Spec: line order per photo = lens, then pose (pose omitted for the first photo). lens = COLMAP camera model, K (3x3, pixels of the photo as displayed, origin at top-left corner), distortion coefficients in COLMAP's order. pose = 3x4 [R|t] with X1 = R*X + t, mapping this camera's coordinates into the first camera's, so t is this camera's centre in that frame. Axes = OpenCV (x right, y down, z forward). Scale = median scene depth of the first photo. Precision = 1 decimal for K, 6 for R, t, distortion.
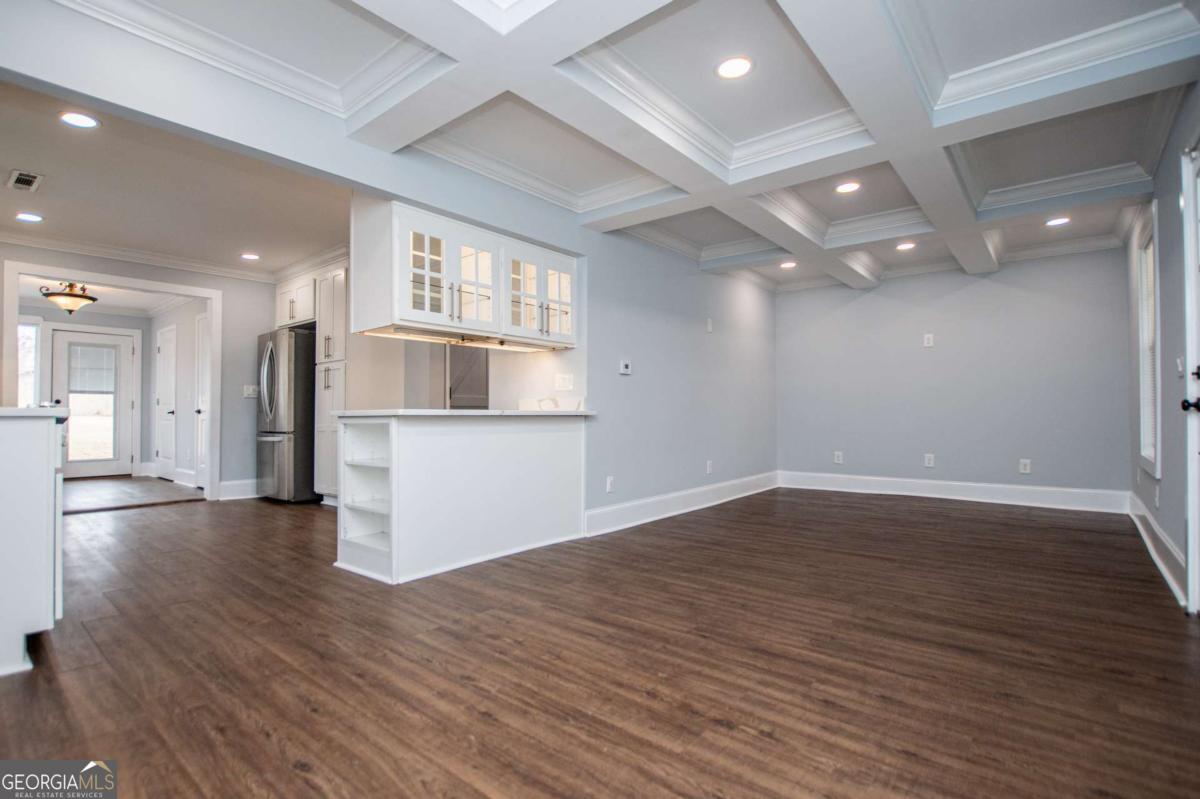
lens RADIAL K [[566.4, 0, 582.3], [0, 566.4, 404.0], [0, 0, 1]] dist [-0.025768, 0.000013]
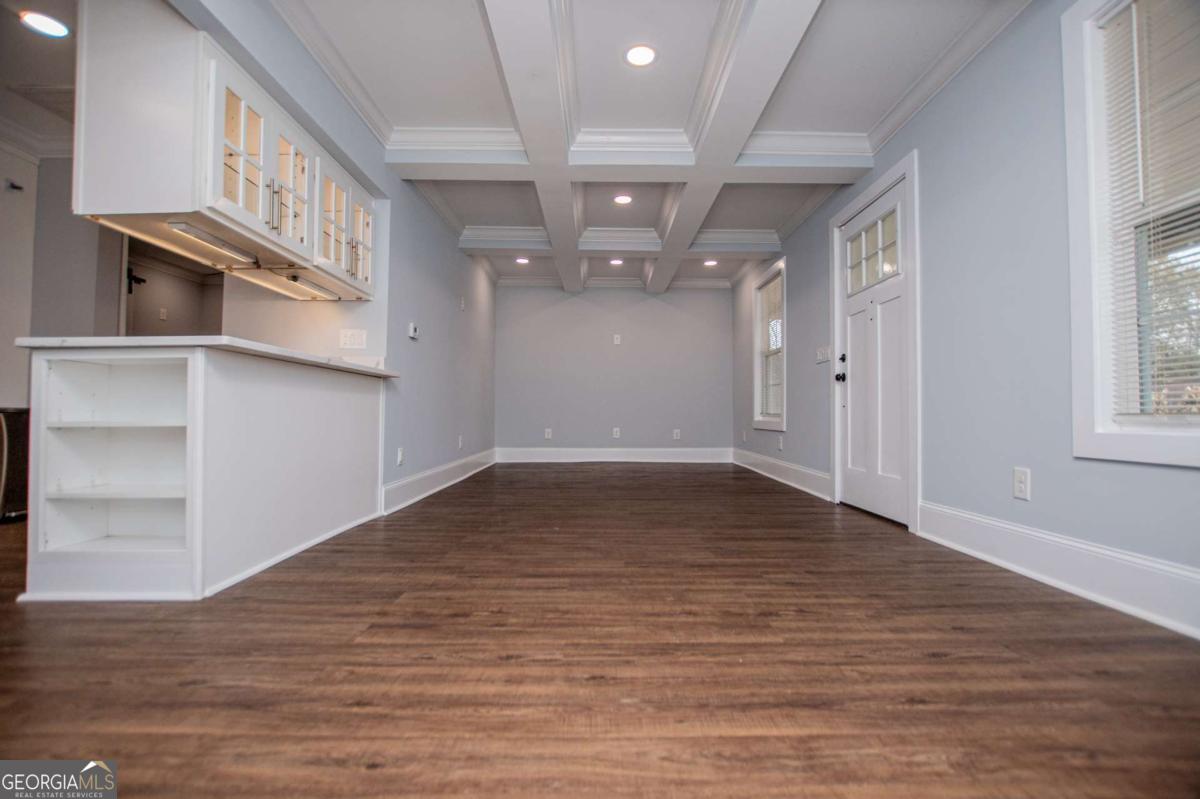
lens RADIAL K [[520.6, 0, 604.2], [0, 520.6, 401.5], [0, 0, 1]] dist [-0.024788, 0.000148]
pose [[0.755907, 0.020098, 0.654371, -0.334857], [-0.017145, 0.999794, -0.010902, 0.076180], [-0.654455, -0.002978, 0.756095, 0.208162]]
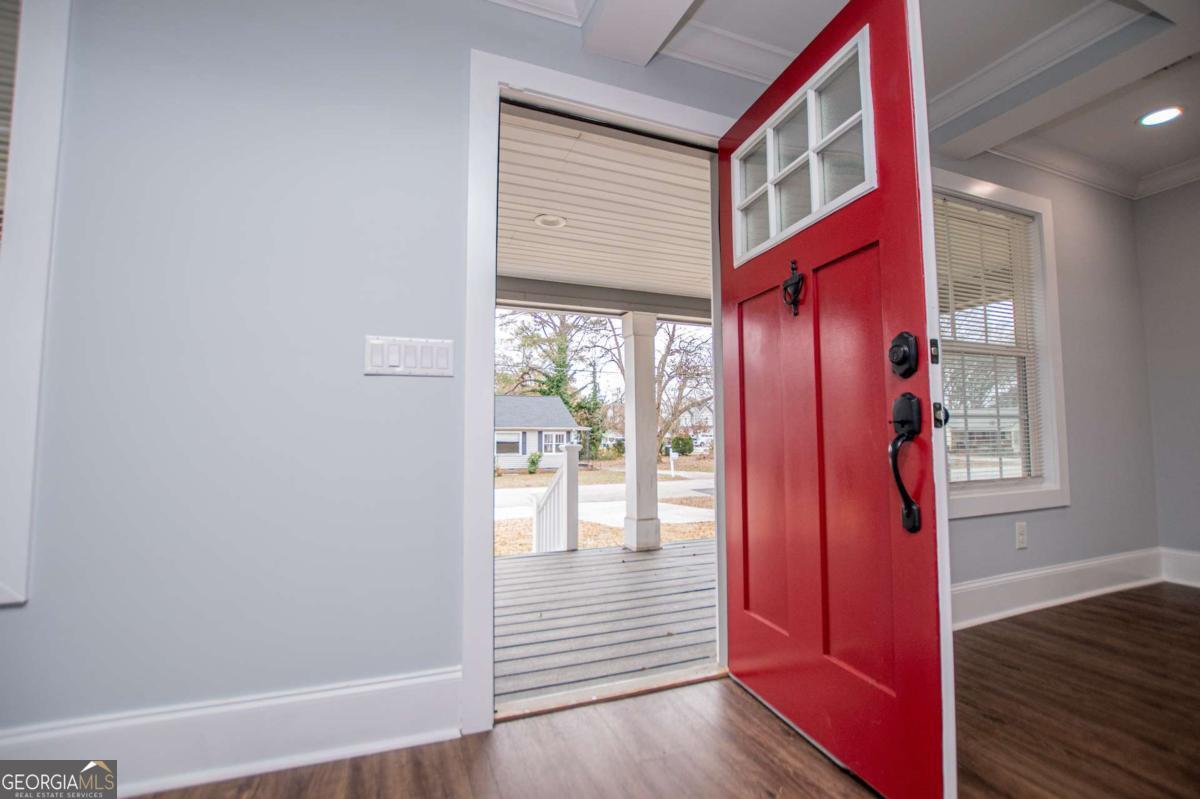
lens RADIAL K [[562.3, 0, 600.0], [0, 562.3, 399.5], [0, 0, 1]] dist [-0.033554, 0.007235]
pose [[-0.891698, 0.031490, 0.451534, 0.496848], [-0.003546, 0.997060, -0.076539, 0.018637], [-0.452617, -0.069851, -0.888965, 1.183428]]
